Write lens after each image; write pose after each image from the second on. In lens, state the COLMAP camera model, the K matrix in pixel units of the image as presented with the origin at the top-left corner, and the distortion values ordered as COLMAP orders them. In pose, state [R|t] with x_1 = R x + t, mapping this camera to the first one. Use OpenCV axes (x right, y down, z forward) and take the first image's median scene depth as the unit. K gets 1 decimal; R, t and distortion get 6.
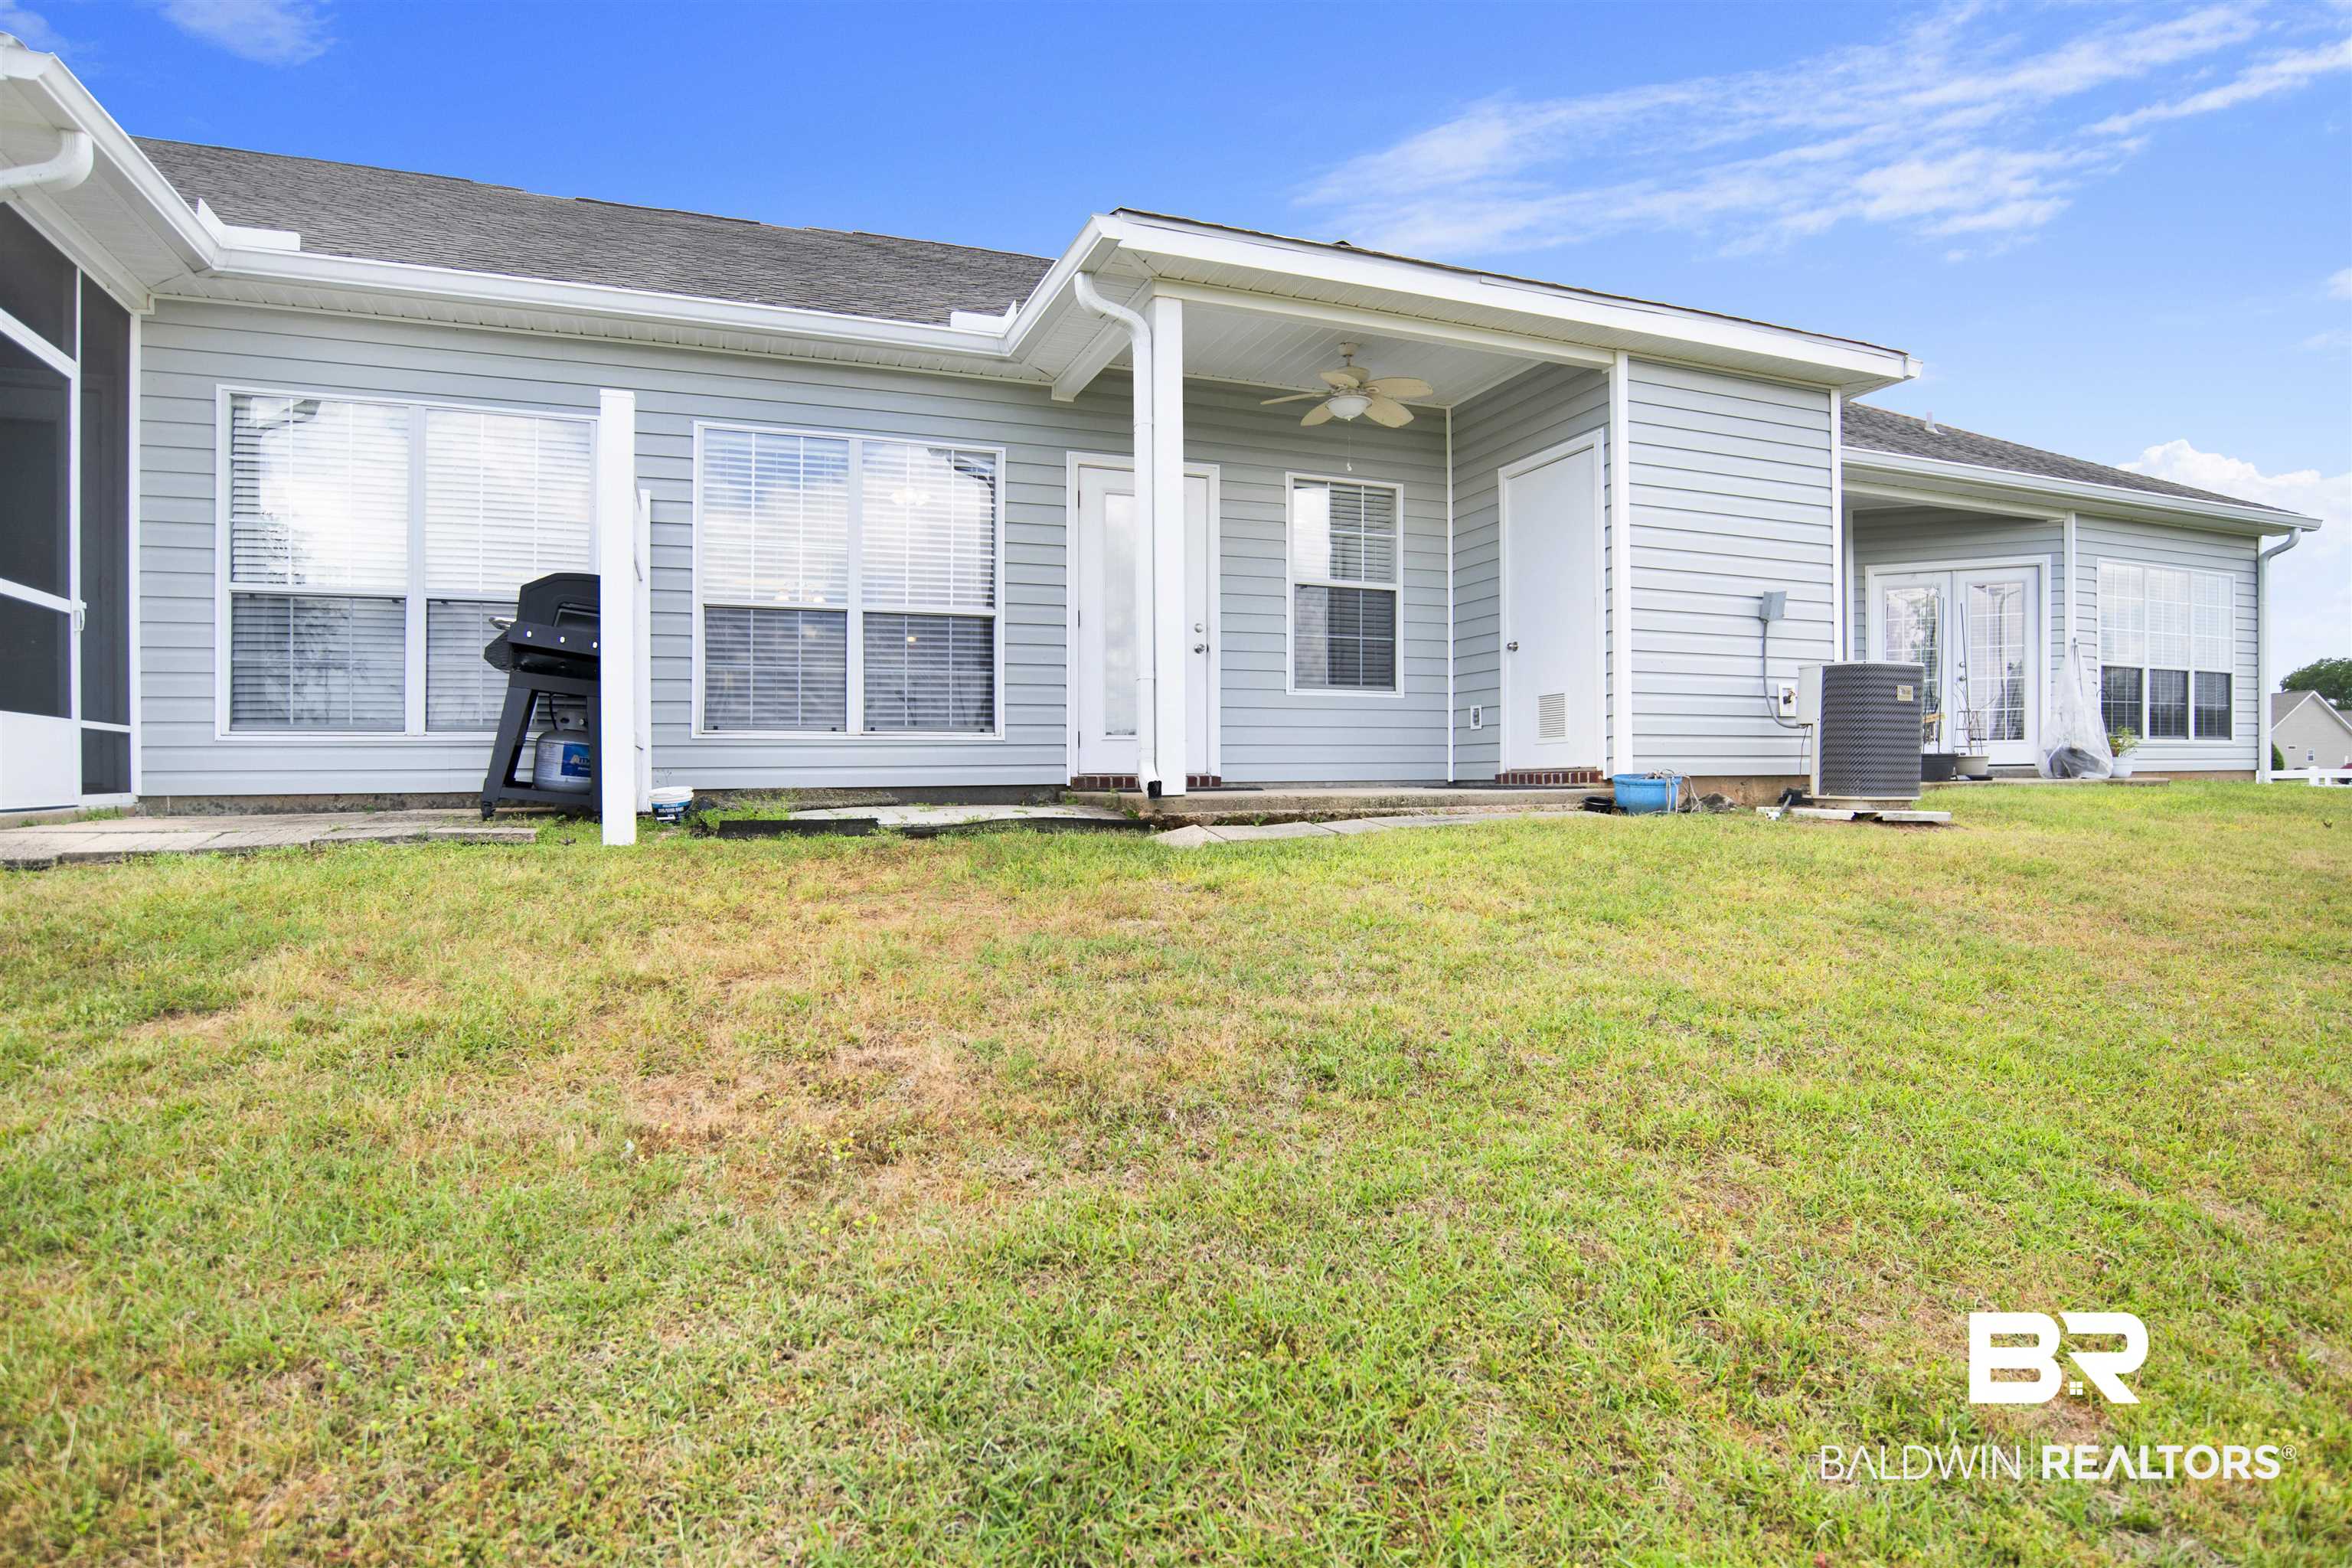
lens RADIAL K [[1233.9, 0, 1175.8], [0, 1233.9, 789.9], [0, 0, 1]] dist [-0.050225, 0.017693]
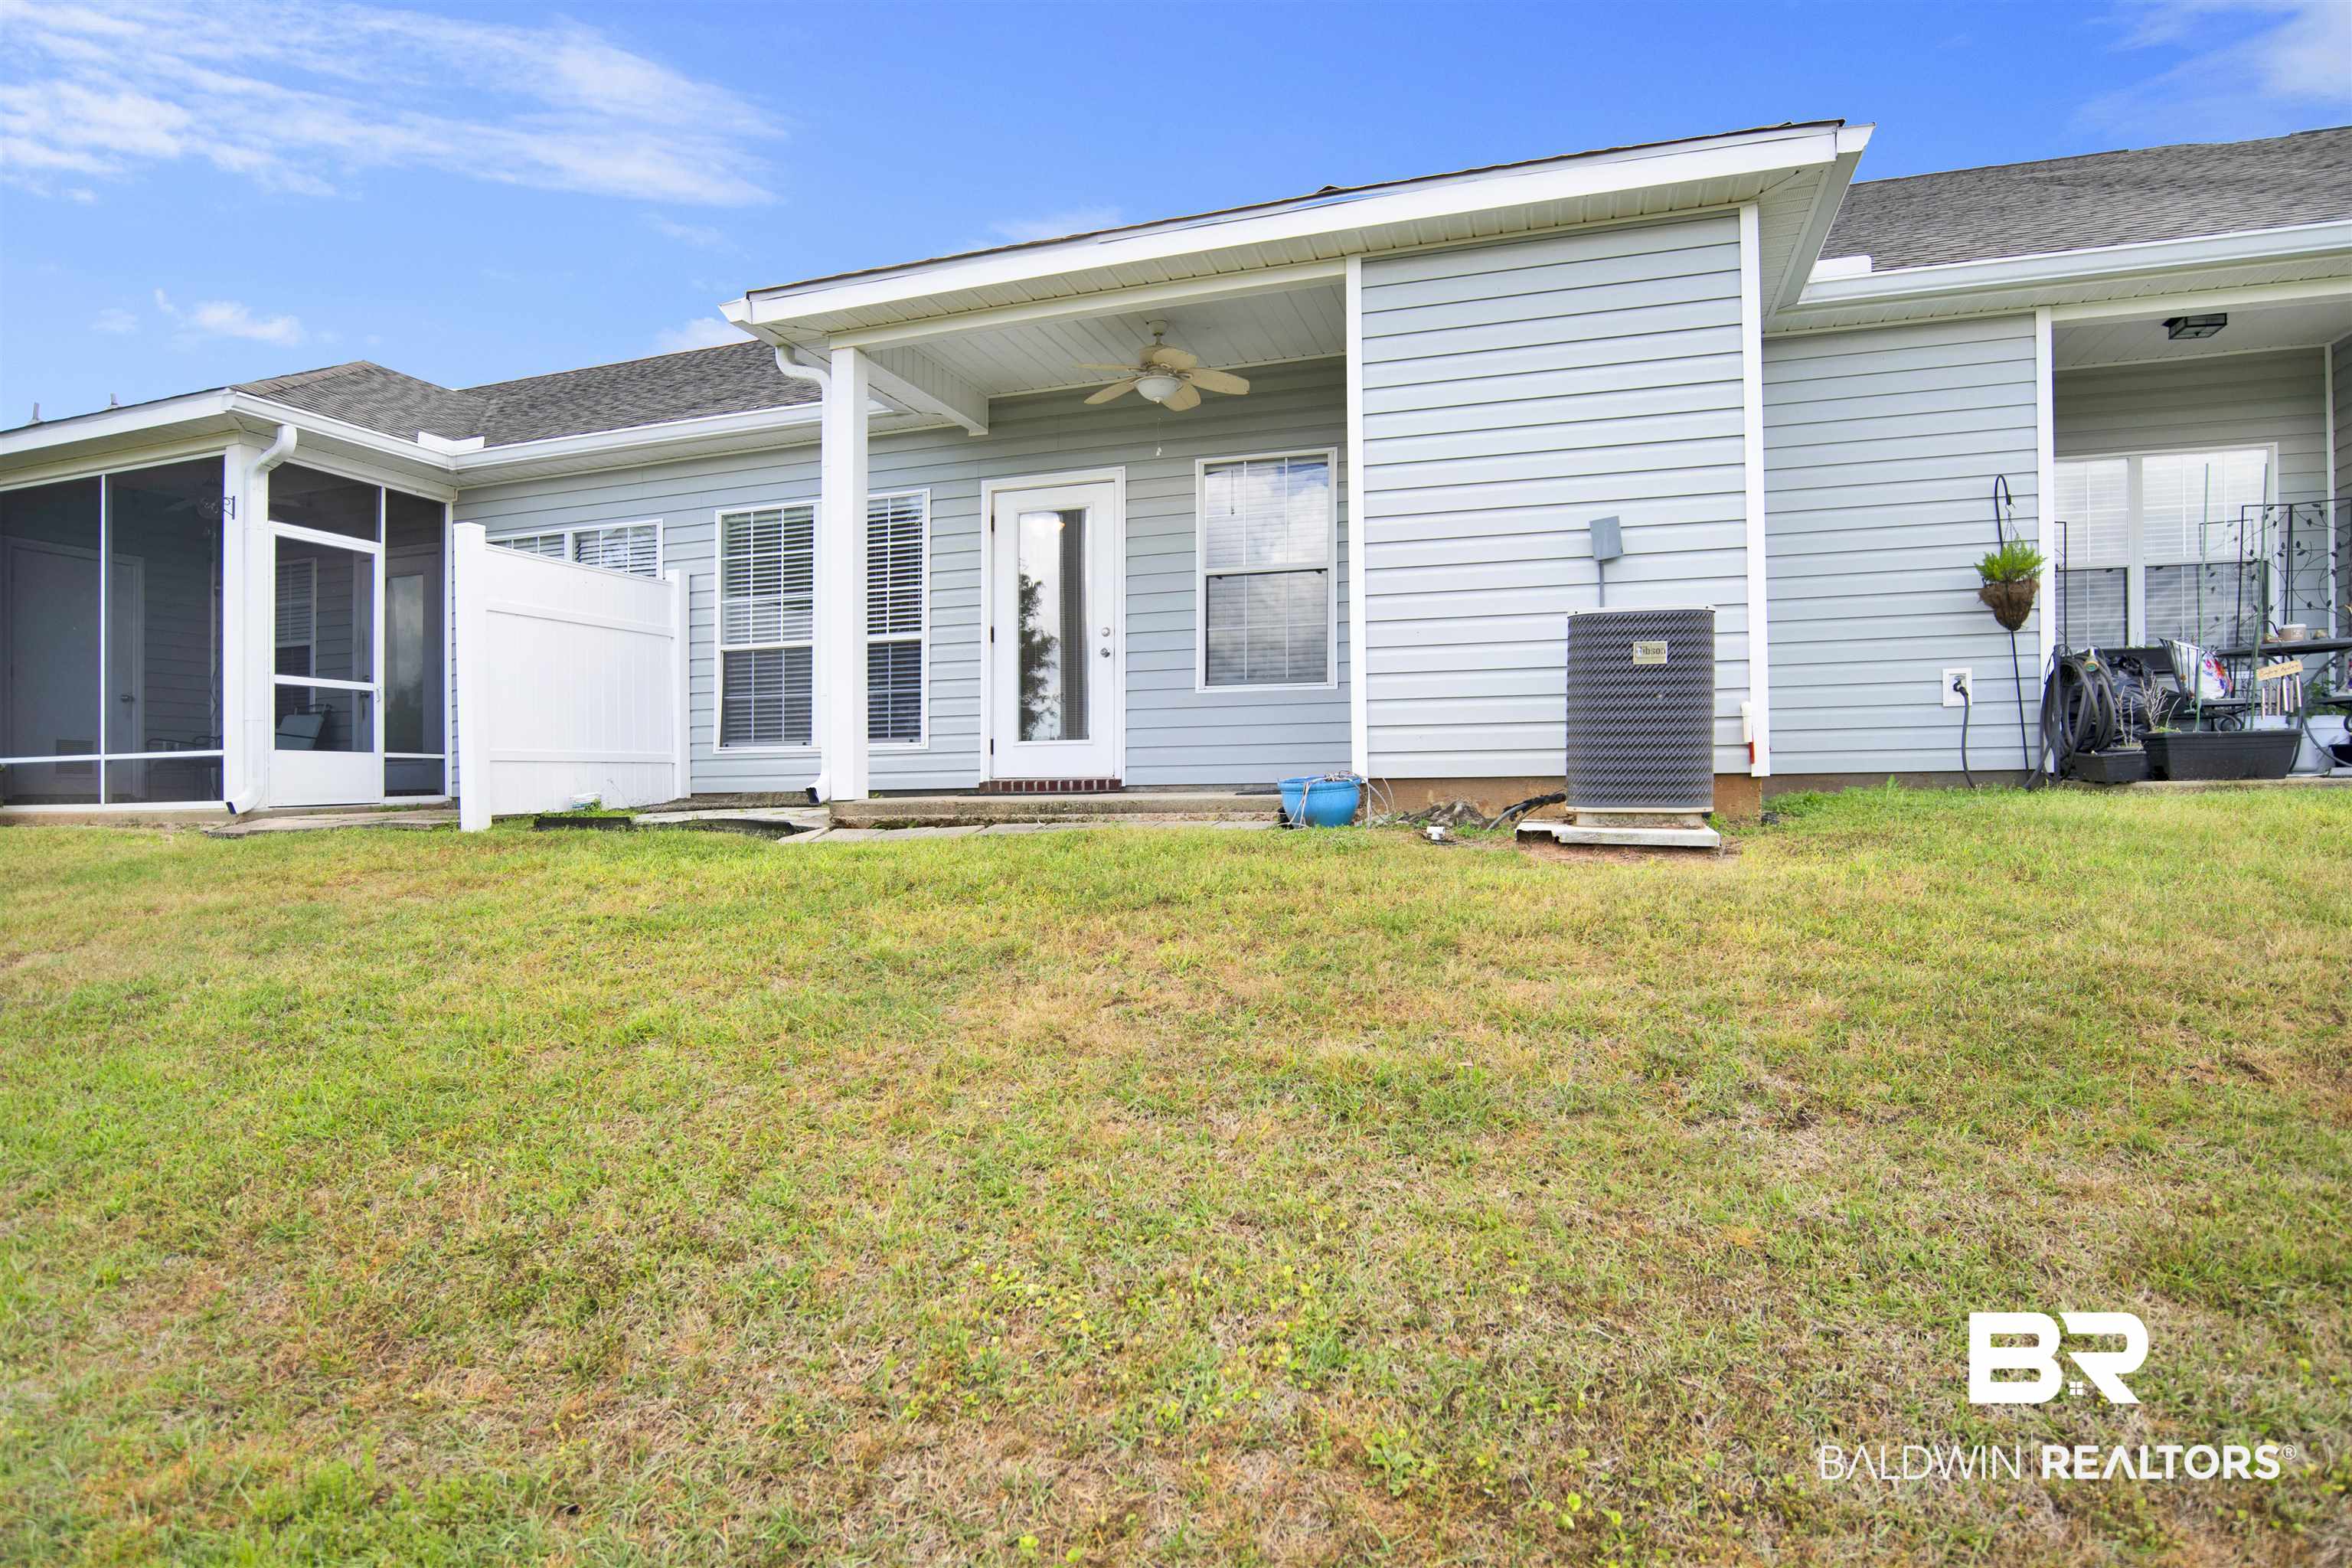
lens RADIAL K [[1233.9, 0, 1178.2], [0, 1233.9, 780.9], [0, 0, 1]] dist [-0.050225, 0.017693]
pose [[0.768358, -0.003920, -0.640008, 0.757938], [0.002765, 0.999992, -0.002805, -0.007350], [0.640014, 0.000386, 0.768363, 0.284898]]
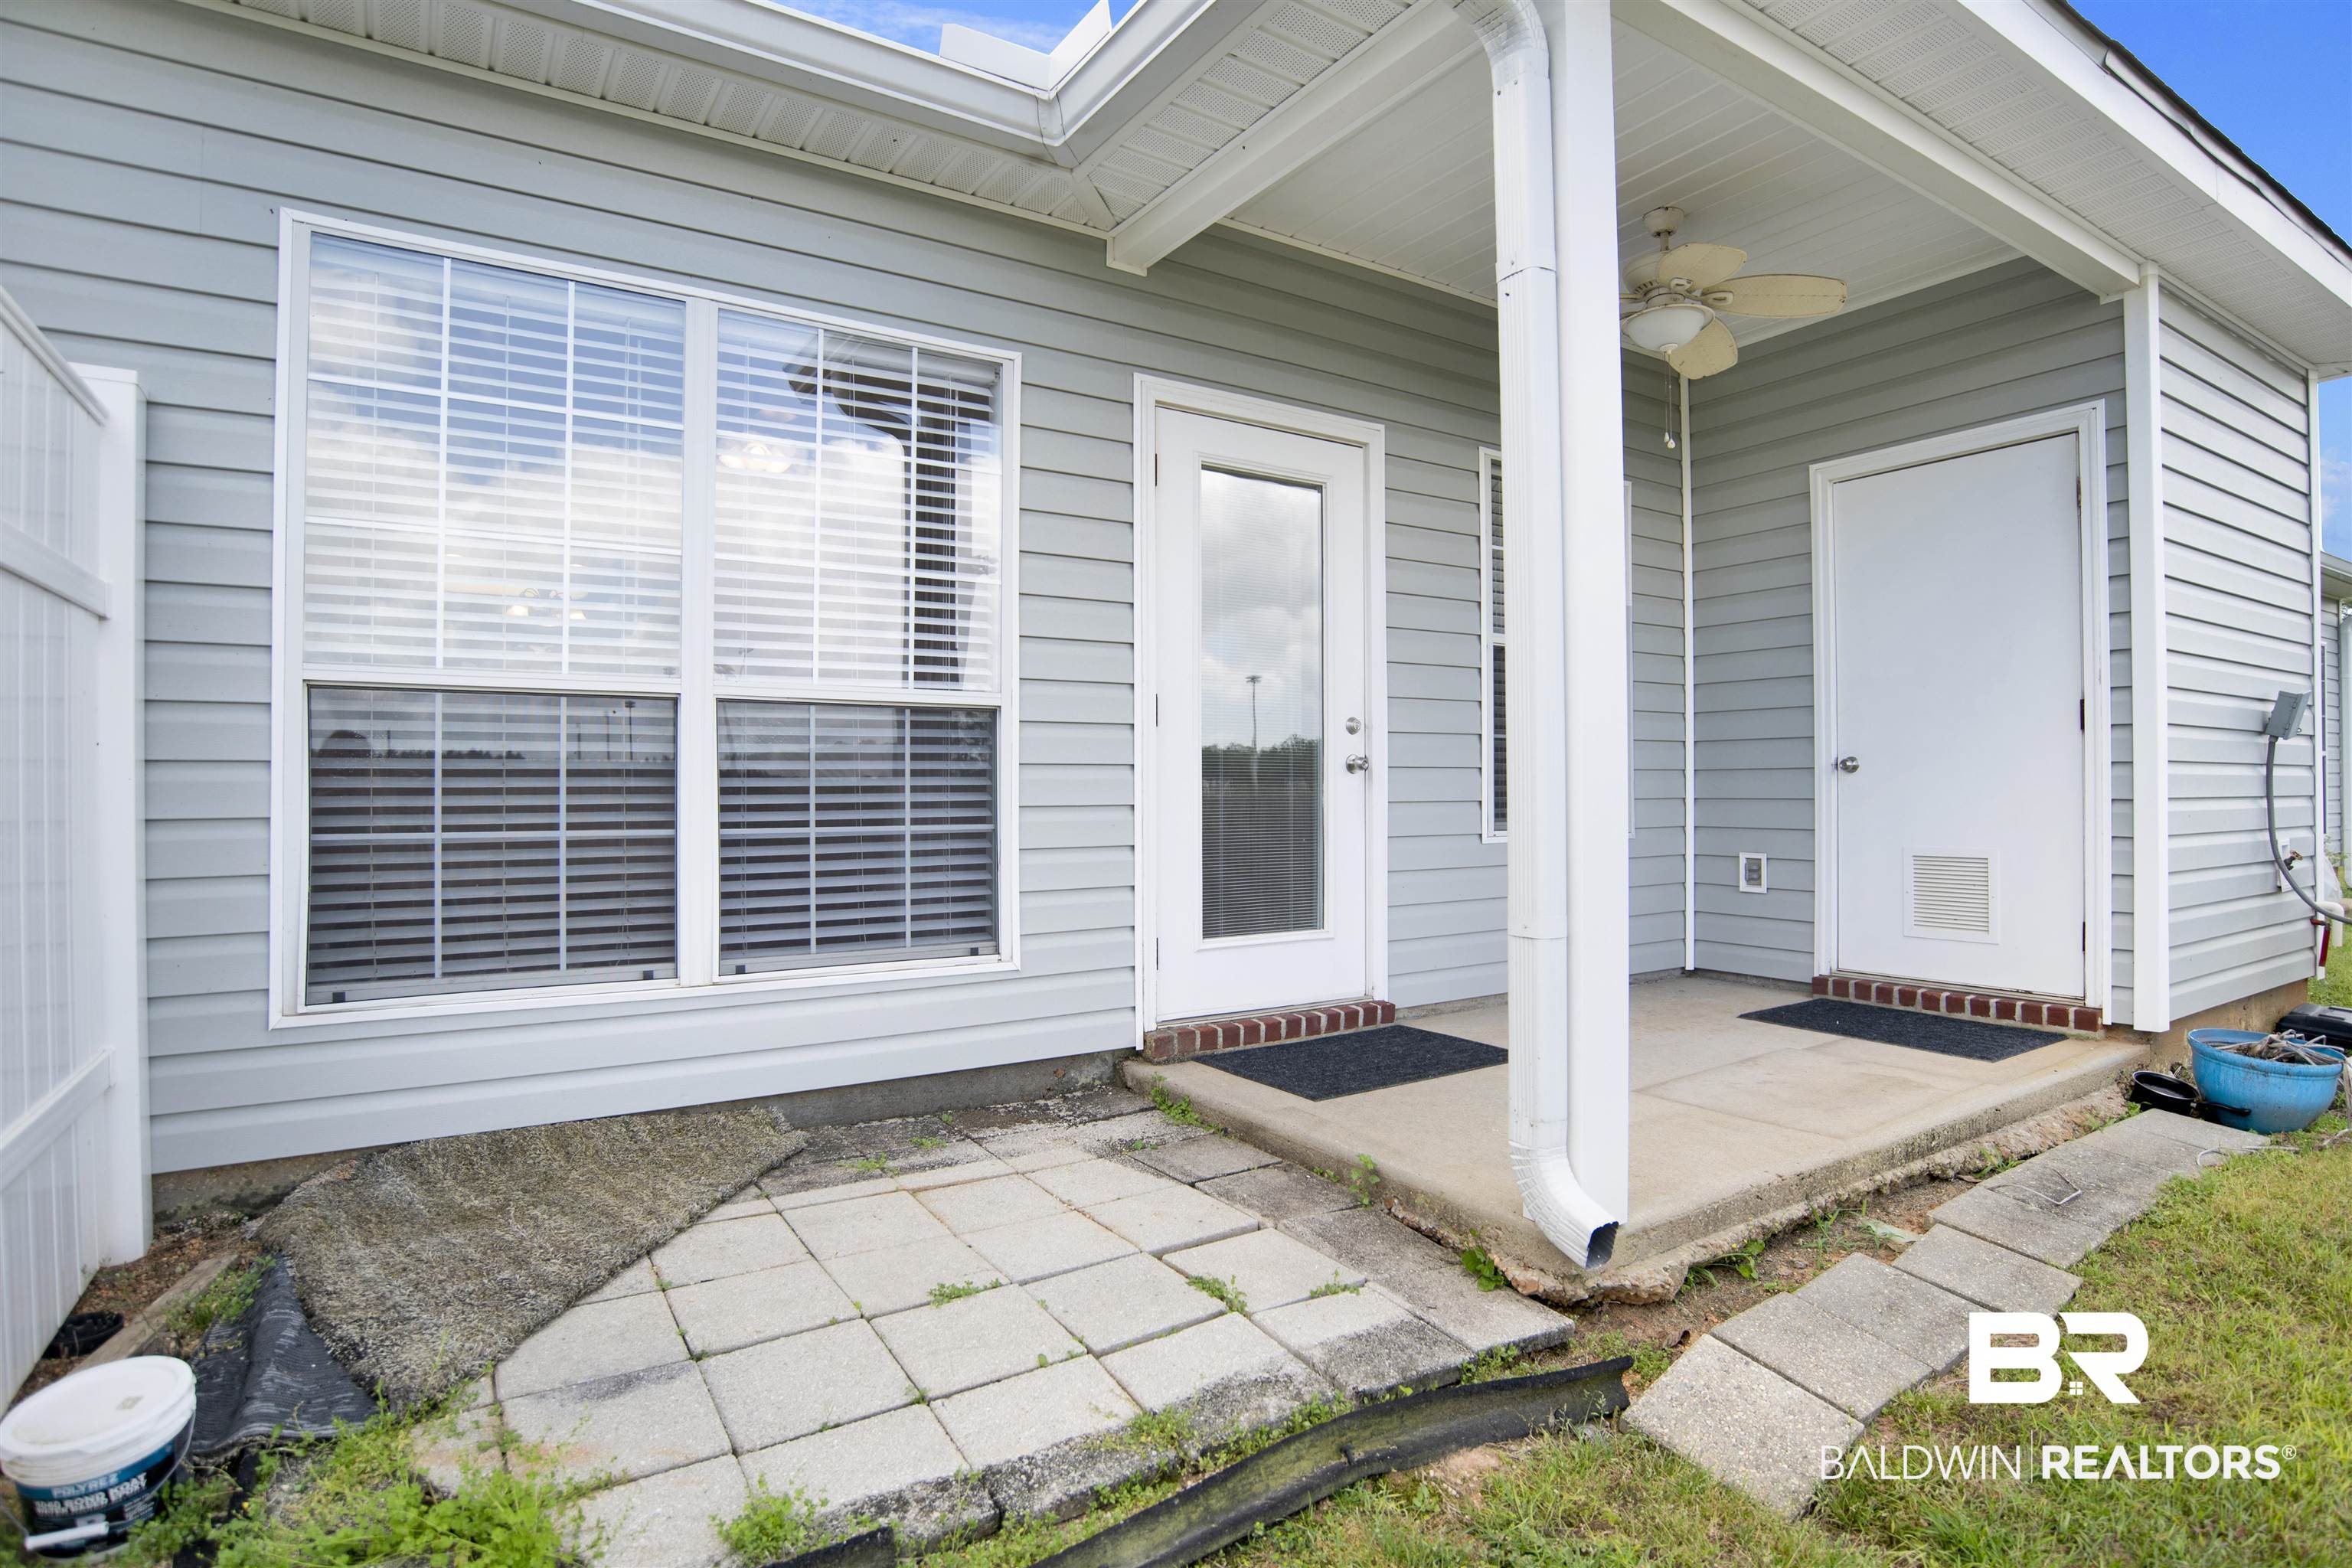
lens RADIAL K [[1233.9, 0, 1177.9], [0, 1233.9, 797.2], [0, 0, 1]] dist [-0.050225, 0.017693]
pose [[0.981353, 0.006245, 0.192115, -0.170900], [-0.005946, 0.999980, -0.002135, -0.105769], [-0.192124, 0.000953, 0.981370, 0.523082]]
